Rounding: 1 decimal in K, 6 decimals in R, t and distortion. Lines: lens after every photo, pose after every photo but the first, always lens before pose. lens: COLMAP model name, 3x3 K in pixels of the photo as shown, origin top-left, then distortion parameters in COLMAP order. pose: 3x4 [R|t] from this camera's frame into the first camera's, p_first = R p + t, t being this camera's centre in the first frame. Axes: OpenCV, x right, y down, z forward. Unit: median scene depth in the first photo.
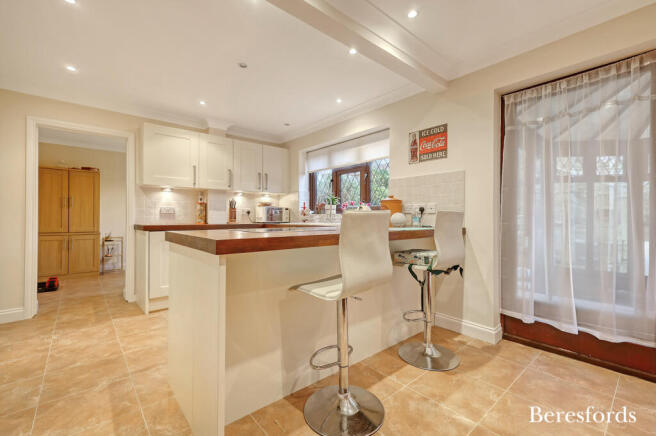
lens RADIAL K [[284.3, 0, 329.5], [0, 284.3, 216.7], [0, 0, 1]] dist [0.013361, 0.000157]
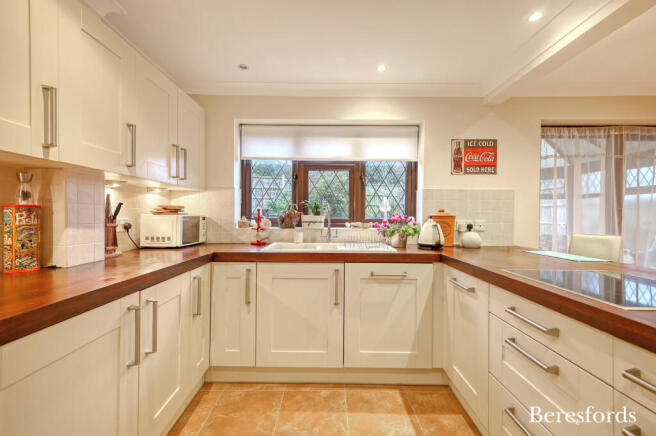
lens RADIAL K [[284.3, 0, 329.5], [0, 284.3, 216.7], [0, 0, 1]] dist [0.013361, 0.000157]
pose [[0.657718, 0.003046, 0.753258, -0.695230], [-0.009885, 0.999941, 0.004588, -0.060512], [-0.753199, -0.010463, 0.657709, 0.779366]]
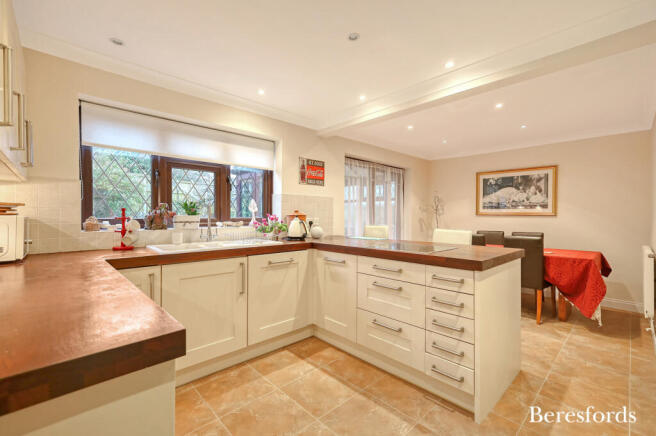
lens RADIAL K [[284.3, 0, 329.5], [0, 284.3, 216.7], [0, 0, 1]] dist [0.013361, 0.000157]
pose [[-0.044524, -0.003088, 0.999004, -0.980298], [-0.004212, 0.999987, 0.002904, -0.060105], [-0.998999, -0.004078, -0.044536, 1.027573]]
